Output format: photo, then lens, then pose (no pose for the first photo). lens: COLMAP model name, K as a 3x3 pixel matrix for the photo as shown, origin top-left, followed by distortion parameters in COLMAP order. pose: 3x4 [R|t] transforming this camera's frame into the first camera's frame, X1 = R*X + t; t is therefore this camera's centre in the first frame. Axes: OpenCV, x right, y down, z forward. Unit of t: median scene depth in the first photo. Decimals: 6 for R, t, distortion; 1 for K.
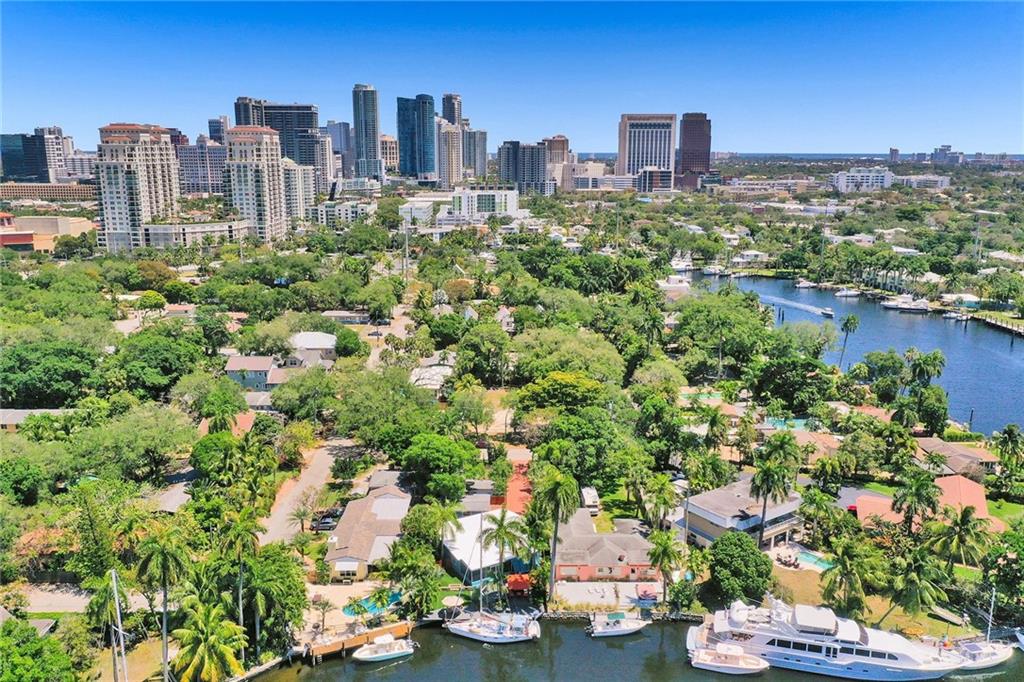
lens RADIAL K [[831.9, 0, 517.7], [0, 831.9, 339.6], [0, 0, 1]] dist [0.000130, -0.008198]
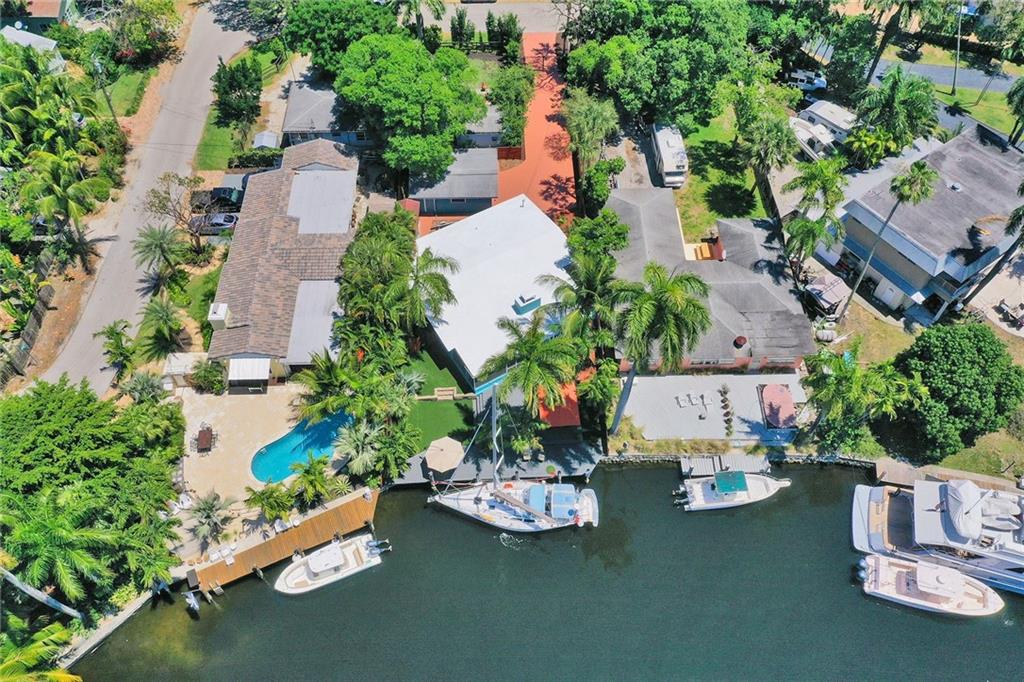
lens RADIAL K [[831.9, 0, 509.6], [0, 831.9, 348.7], [0, 0, 1]] dist [0.000130, -0.008198]
pose [[0.999981, -0.006078, -0.000257, -0.007546], [0.004755, 0.754617, 0.656149, -0.025762], [-0.003795, -0.656138, 0.754632, 0.144692]]
